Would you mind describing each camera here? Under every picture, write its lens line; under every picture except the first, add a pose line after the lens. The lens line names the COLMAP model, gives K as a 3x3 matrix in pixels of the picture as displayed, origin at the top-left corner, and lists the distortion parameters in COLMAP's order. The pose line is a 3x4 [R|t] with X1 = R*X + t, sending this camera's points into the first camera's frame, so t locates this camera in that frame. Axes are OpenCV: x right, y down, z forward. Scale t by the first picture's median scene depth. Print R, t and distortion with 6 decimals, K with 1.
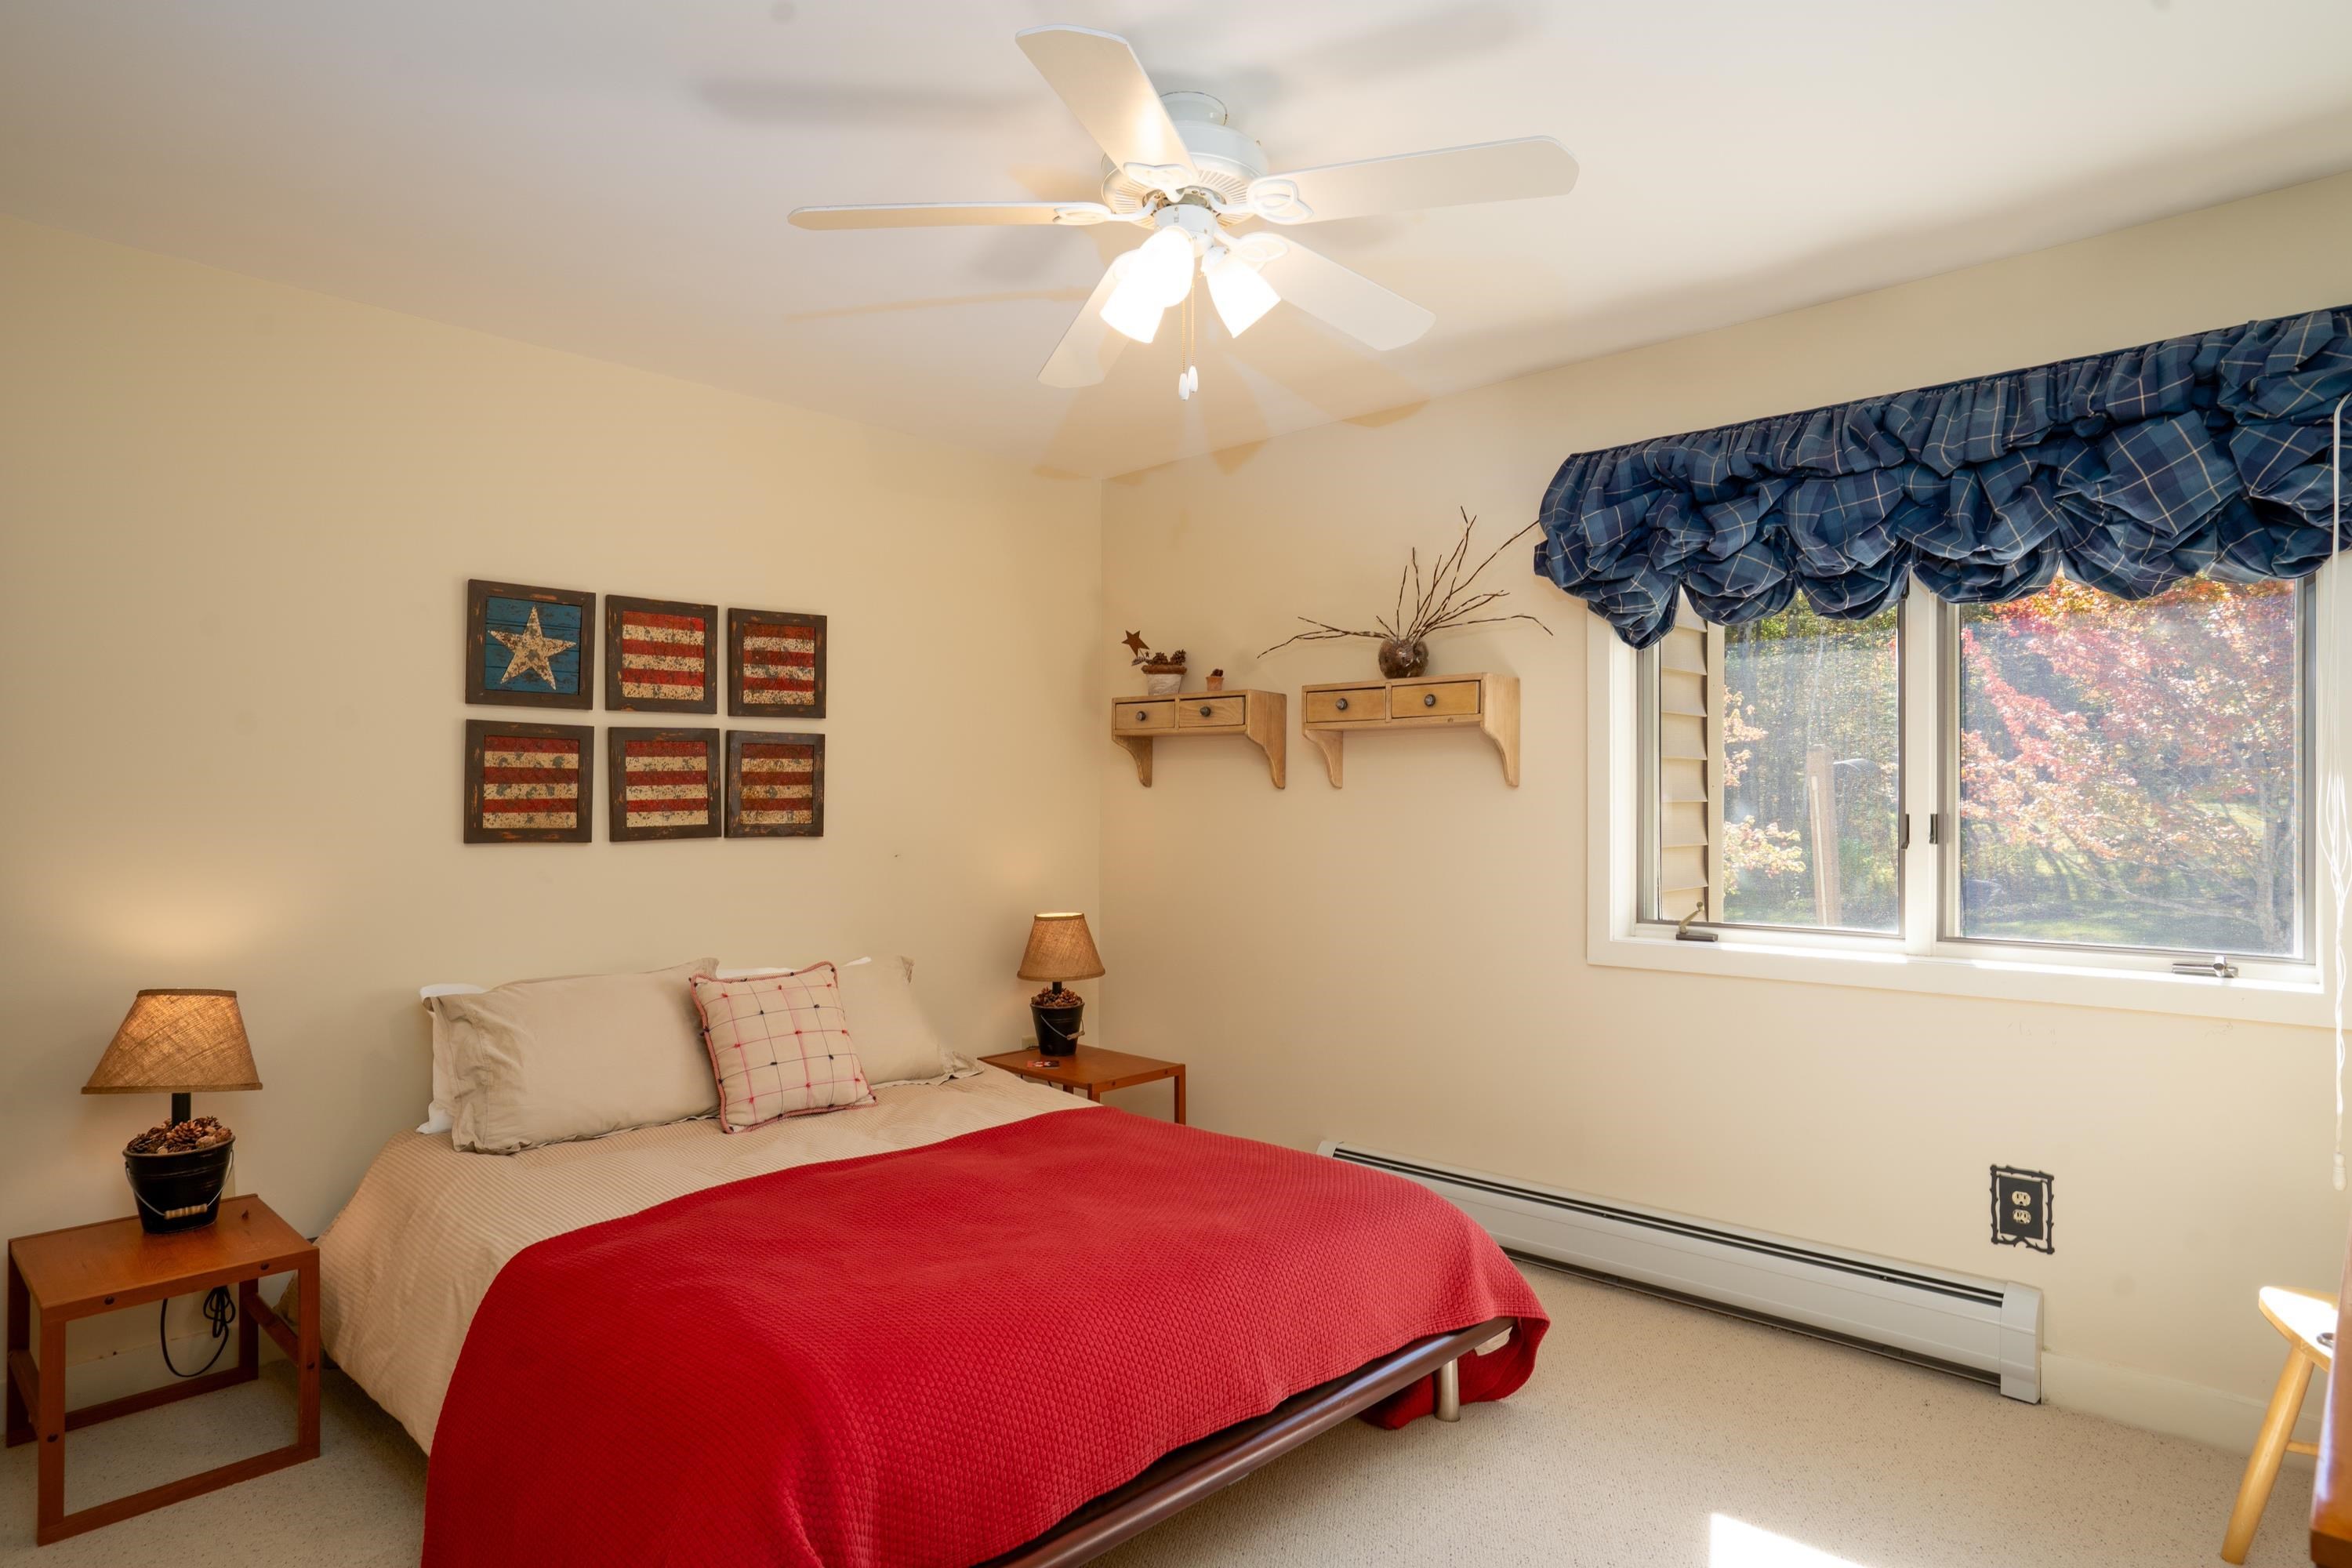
lens RADIAL K [[1364.0, 0, 1178.6], [0, 1364.0, 782.8], [0, 0, 1]] dist [-0.003046, -0.000099]
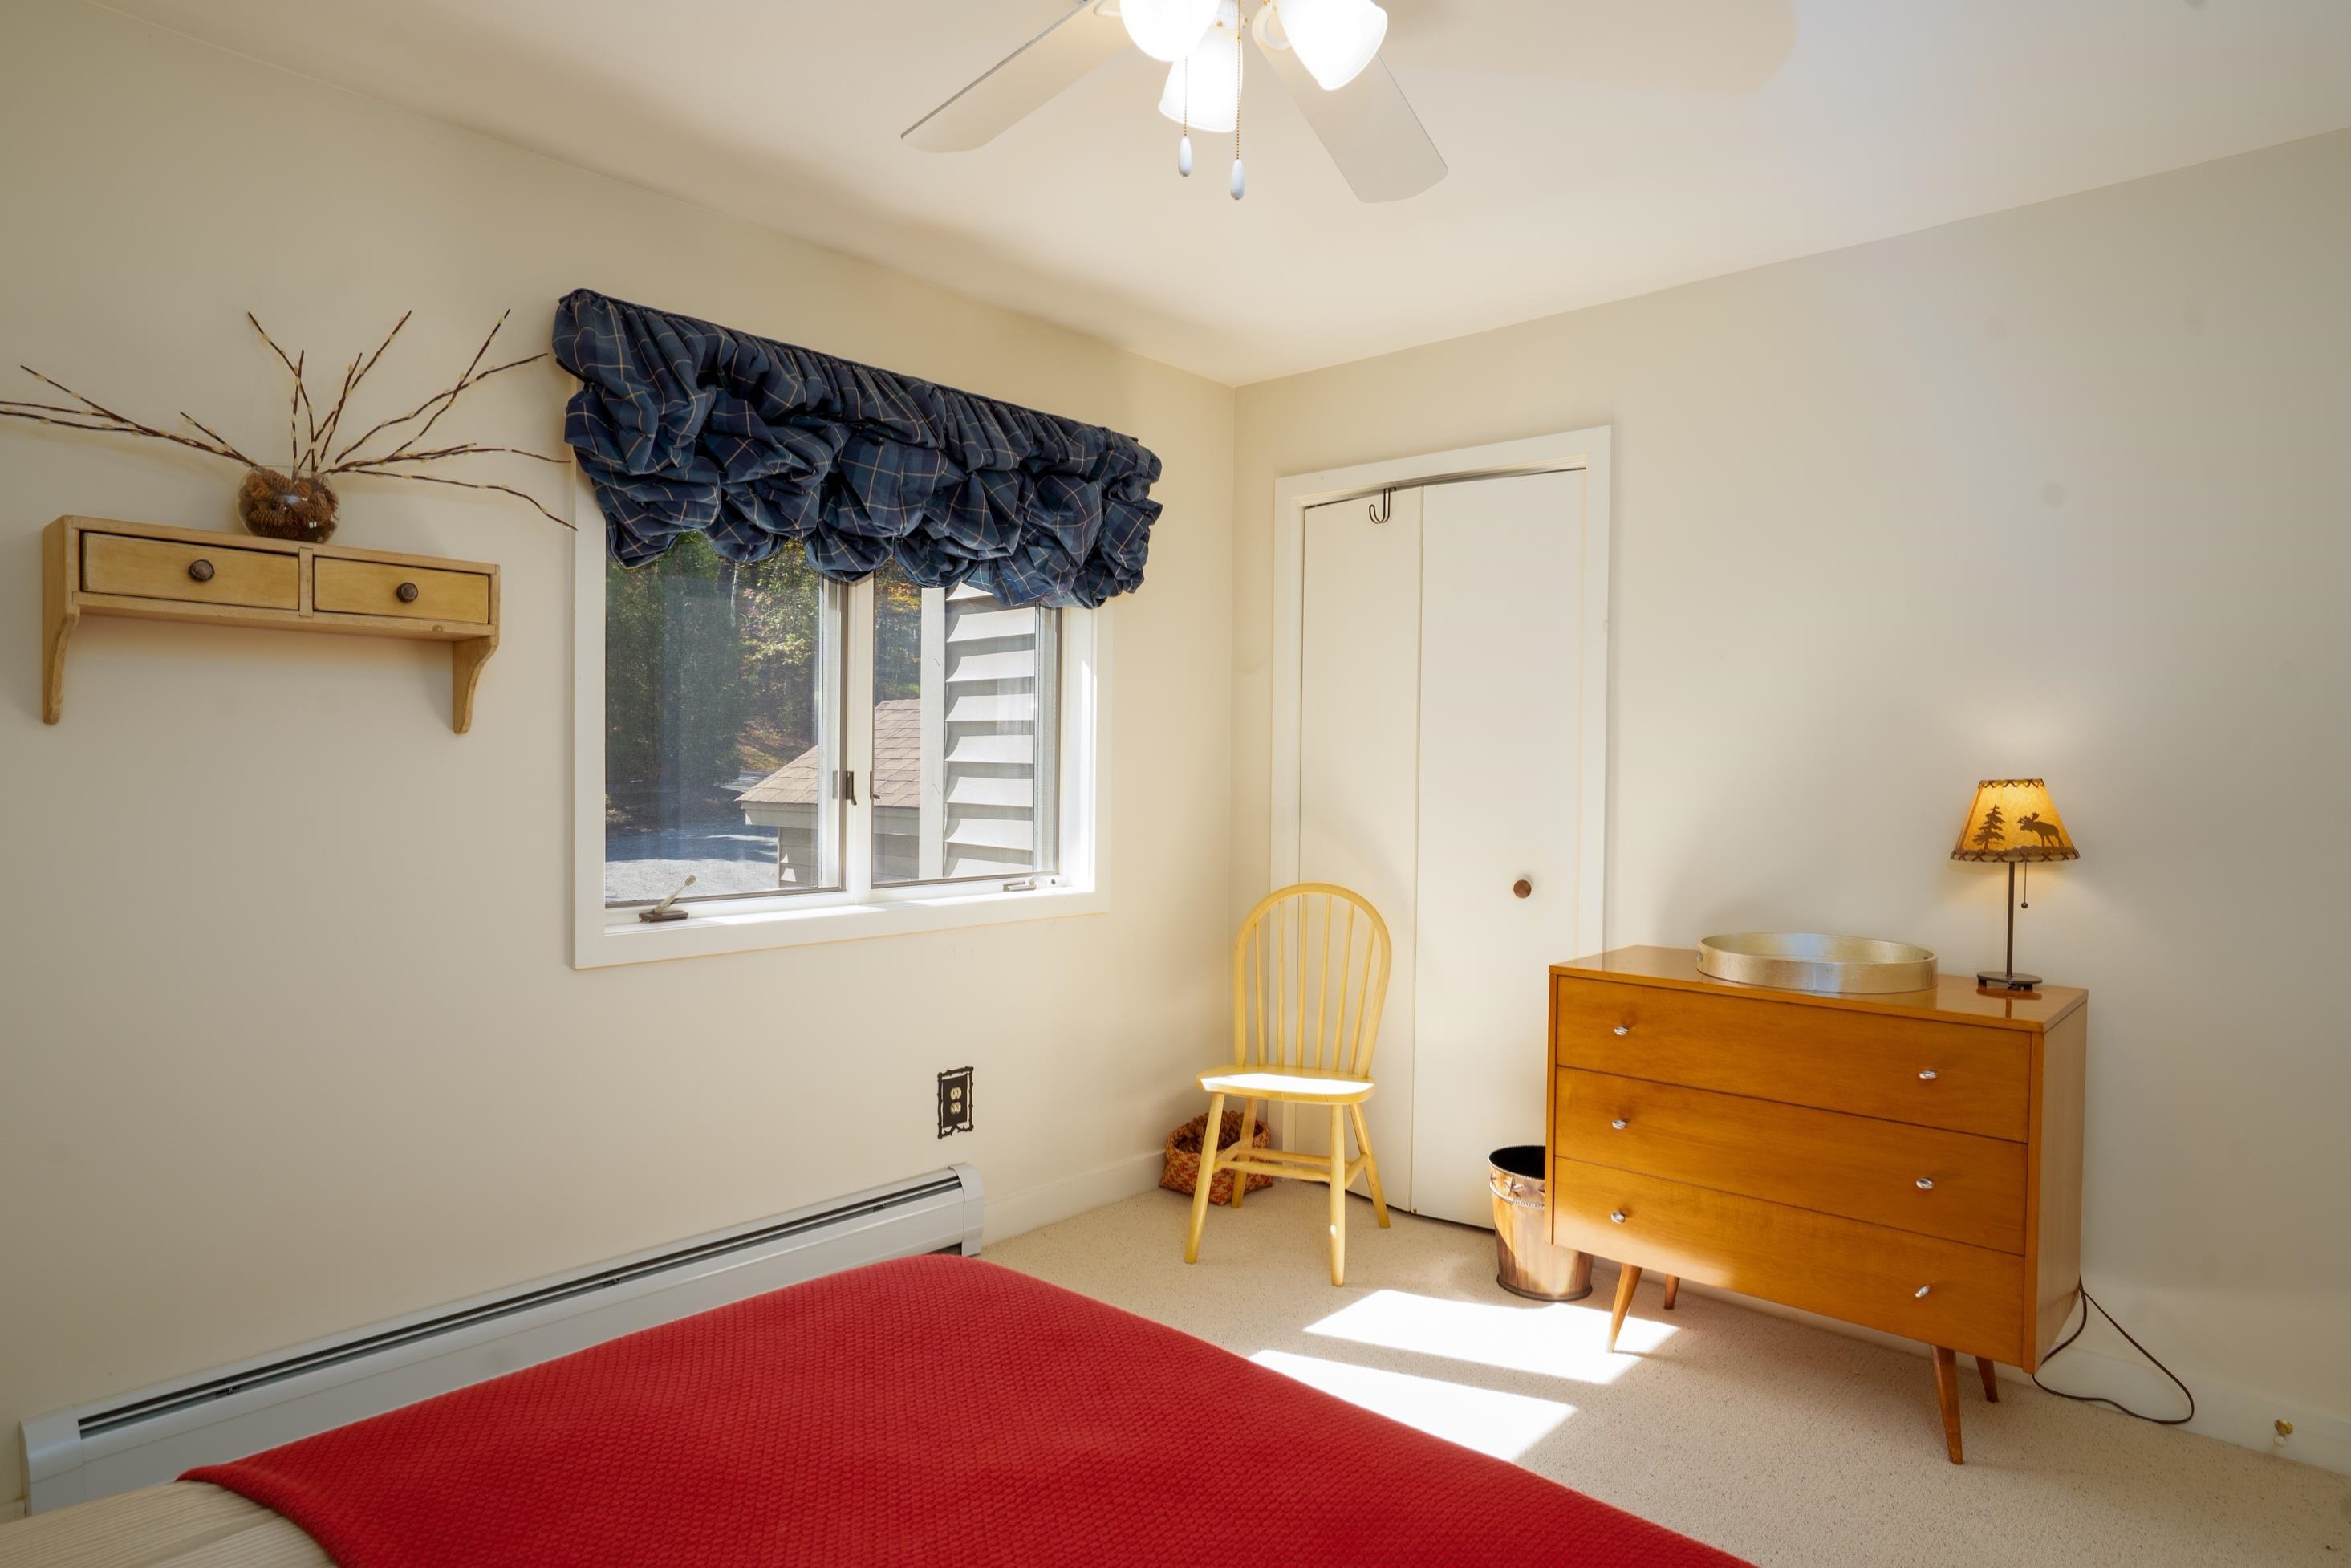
lens RADIAL K [[1363.5, 0, 1177.5], [0, 1363.5, 793.5], [0, 0, 1]] dist [-0.003046, -0.000099]
pose [[-0.031144, -0.019601, 0.999323, -0.567211], [-0.022703, 0.999564, 0.018898, 0.015136], [-0.999257, -0.022099, -0.031575, 0.835699]]
